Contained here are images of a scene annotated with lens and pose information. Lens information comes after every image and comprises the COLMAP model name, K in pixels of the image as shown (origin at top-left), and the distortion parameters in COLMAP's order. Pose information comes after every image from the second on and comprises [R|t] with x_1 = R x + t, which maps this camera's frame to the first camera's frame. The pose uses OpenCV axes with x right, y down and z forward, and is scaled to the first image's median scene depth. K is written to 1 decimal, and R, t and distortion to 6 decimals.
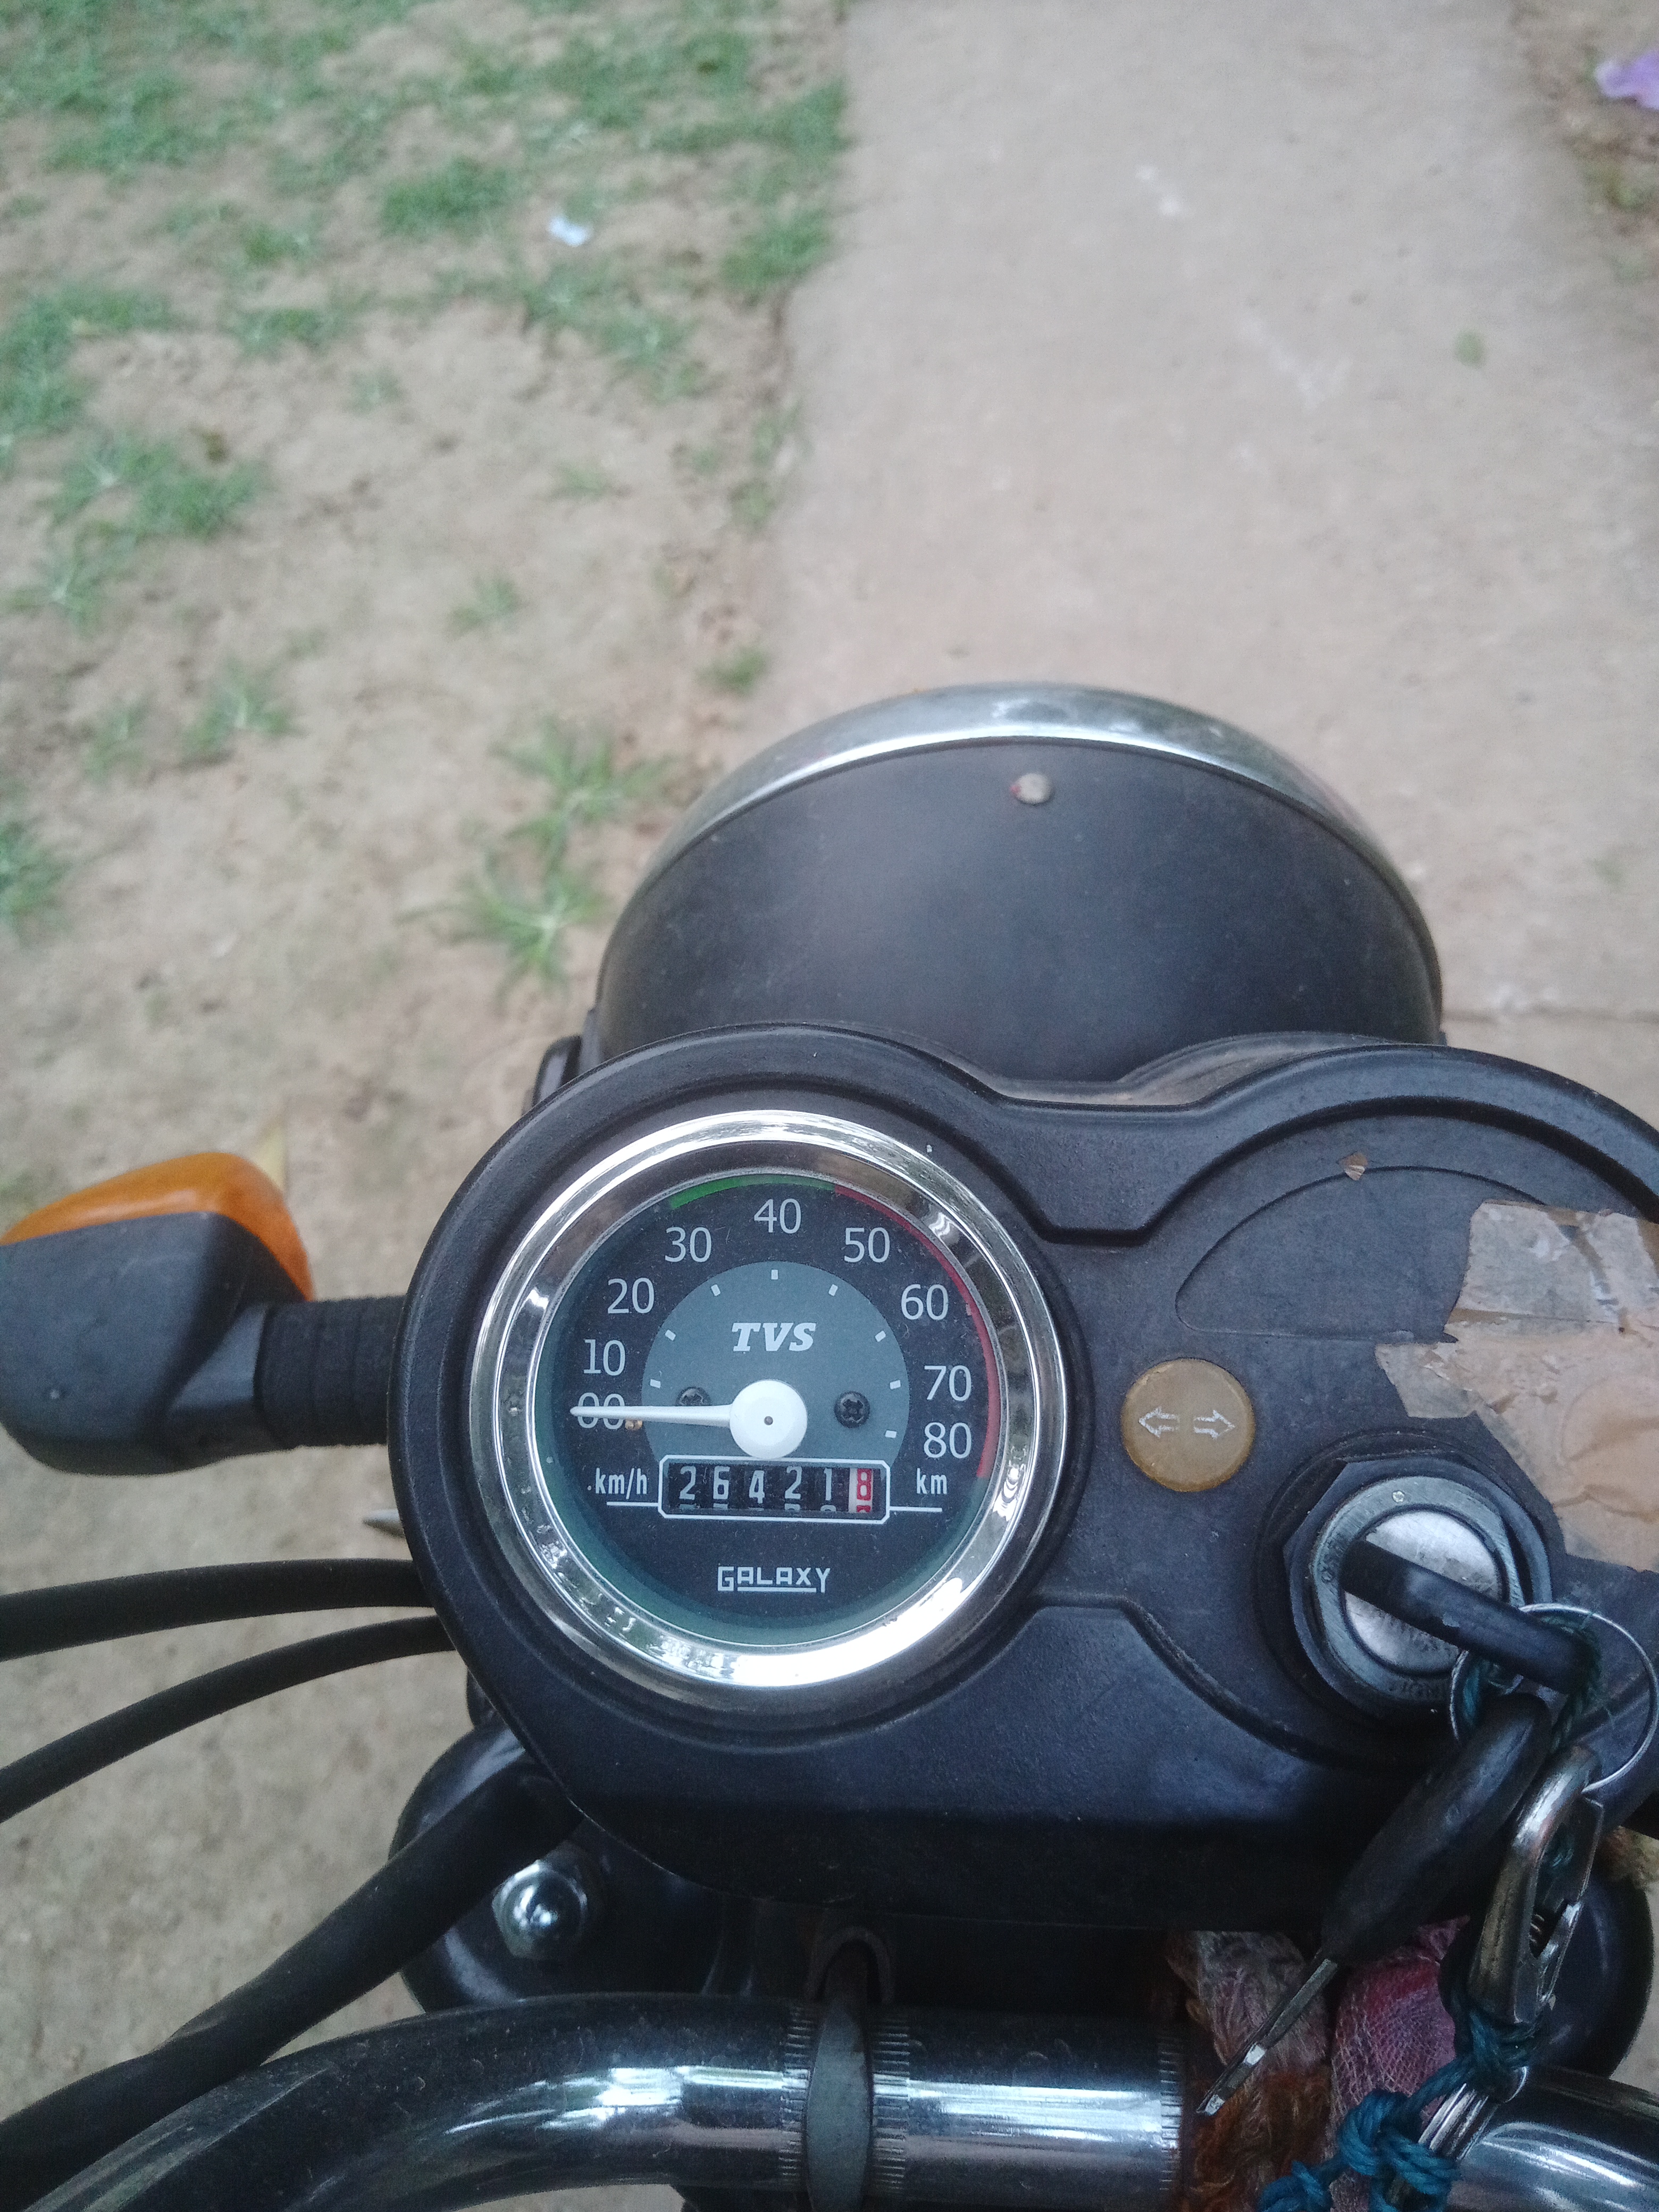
lens RADIAL K [[1823.9, 0, 840.6], [0, 1823.9, 1087.4], [0, 0, 1]] dist [0.098655, -0.188194]
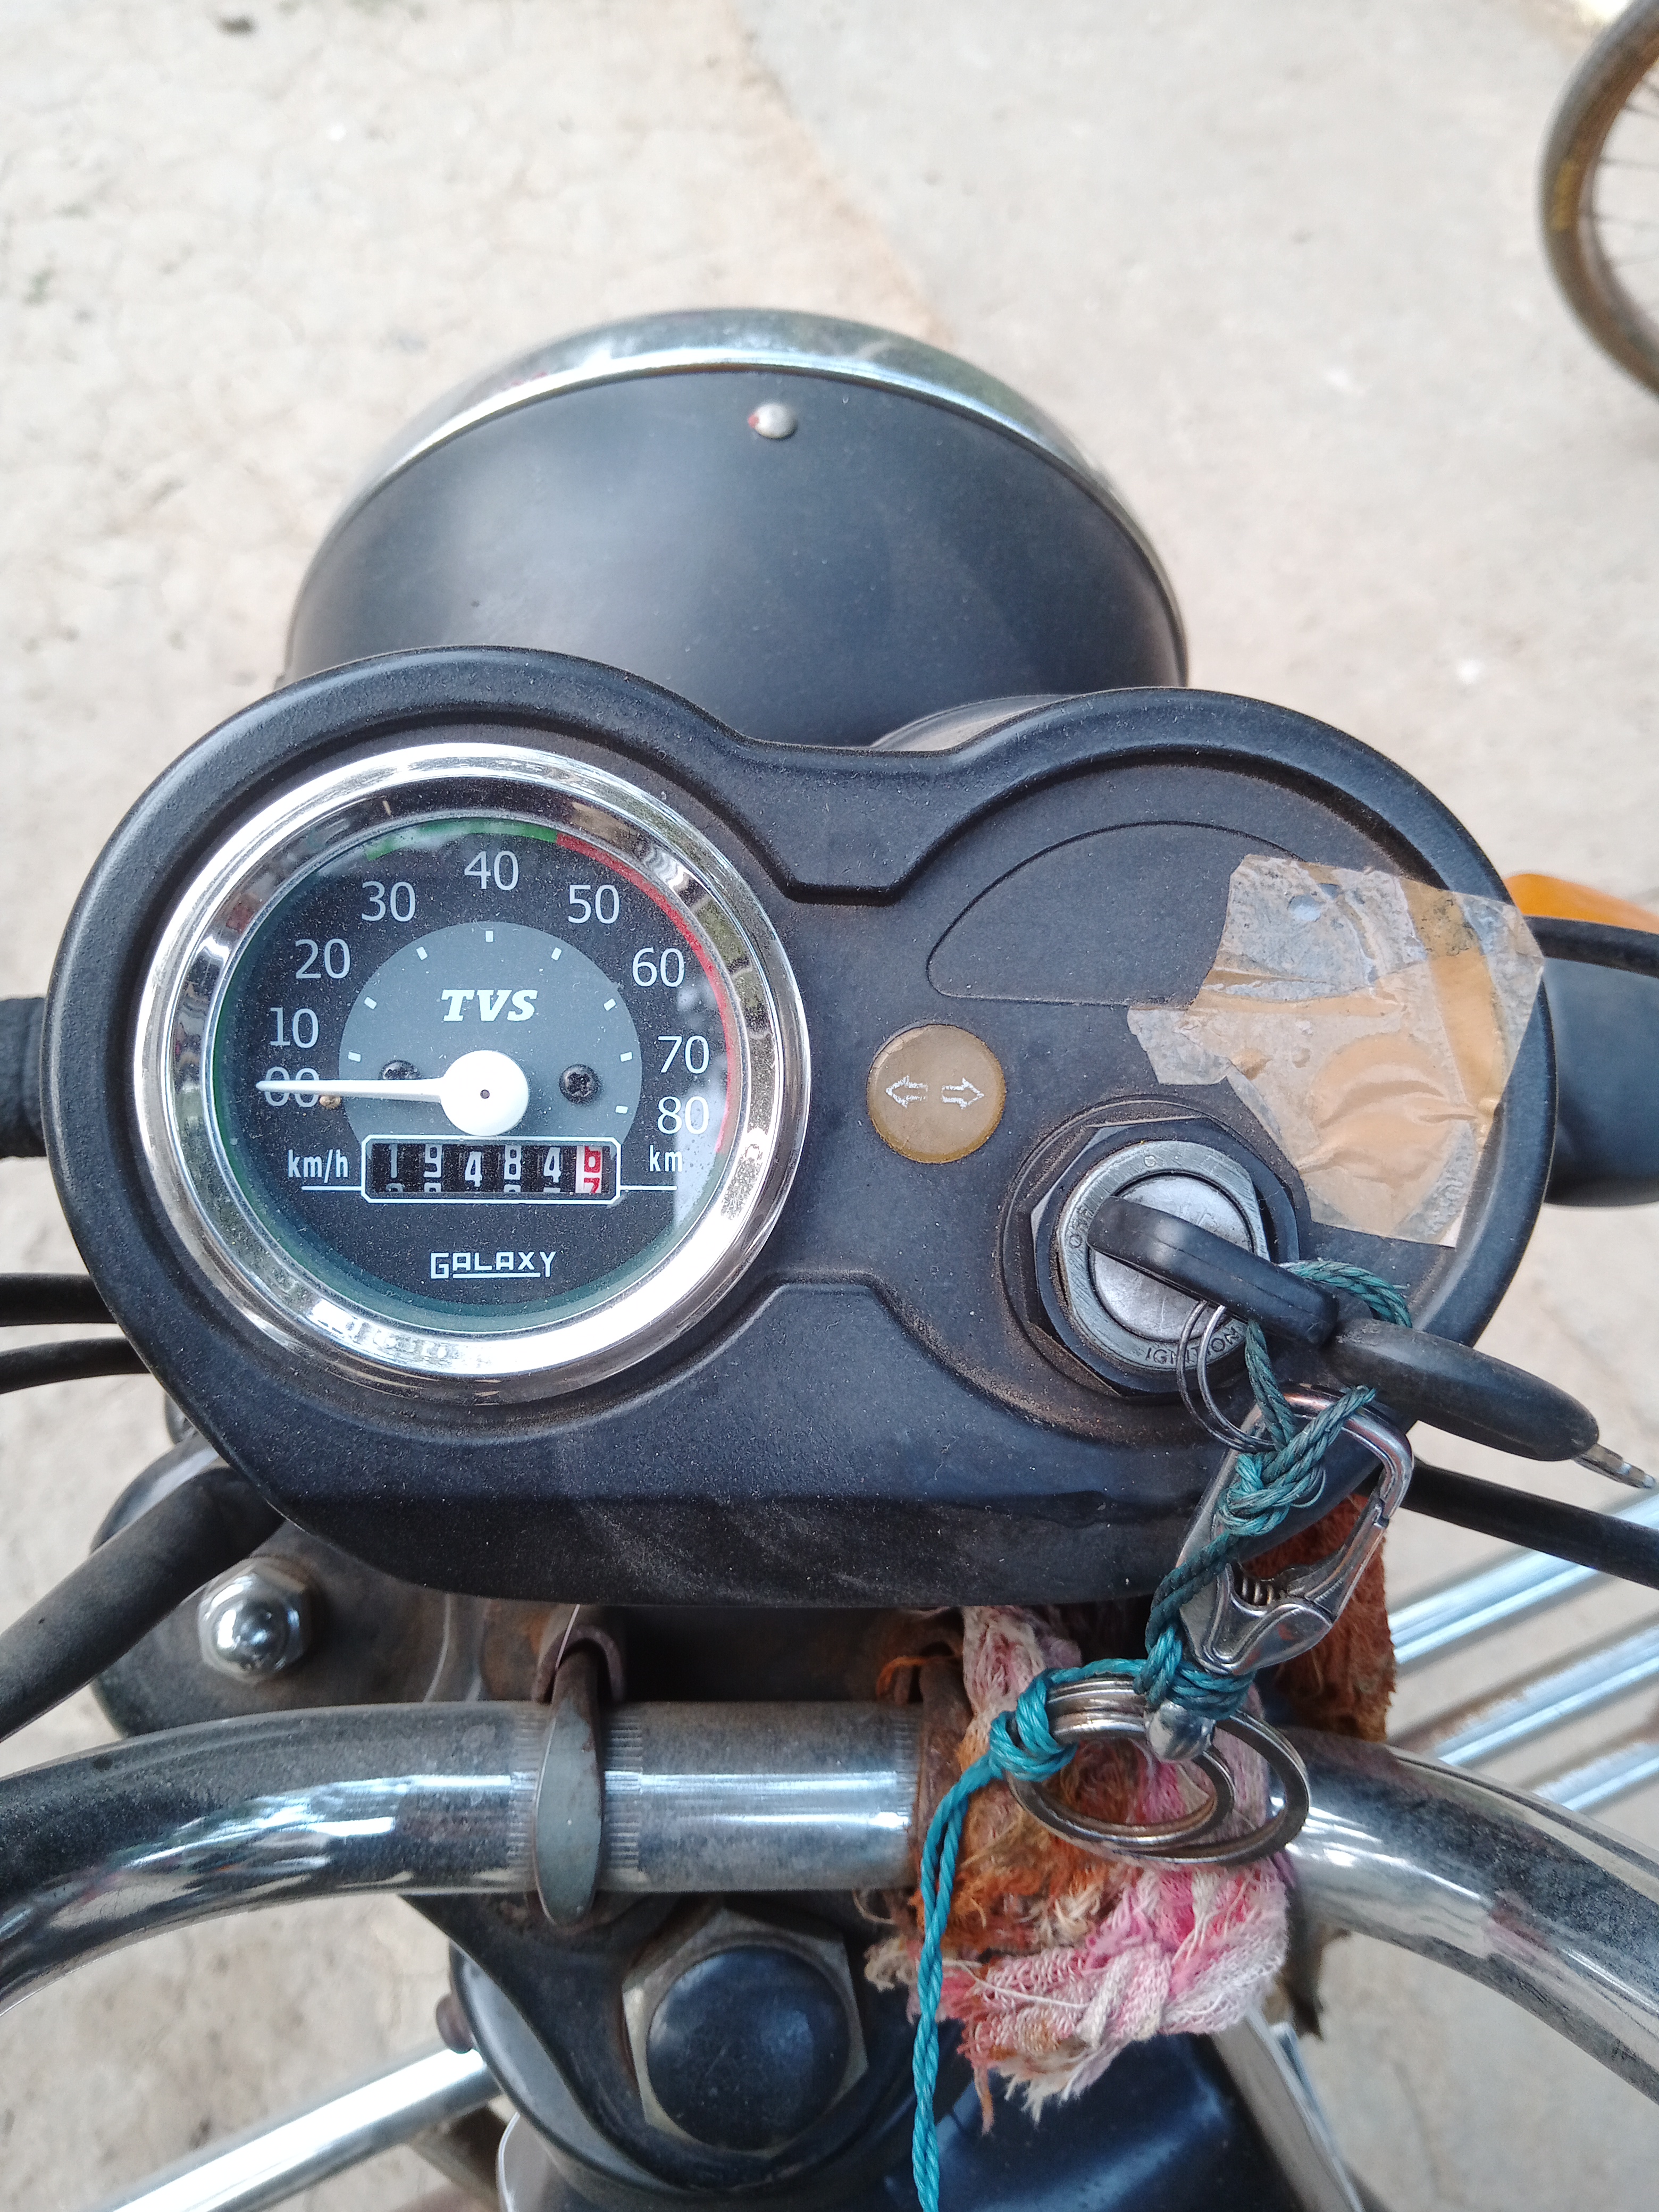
lens RADIAL K [[1823.9, 0, 847.9], [0, 1823.9, 1091.5], [0, 0, 1]] dist [0.098655, -0.188194]
pose [[0.989004, -0.007544, 0.147695, 0.004688], [-0.012362, 0.990985, 0.133399, 0.056216], [-0.147369, -0.133758, 0.979995, 0.082790]]
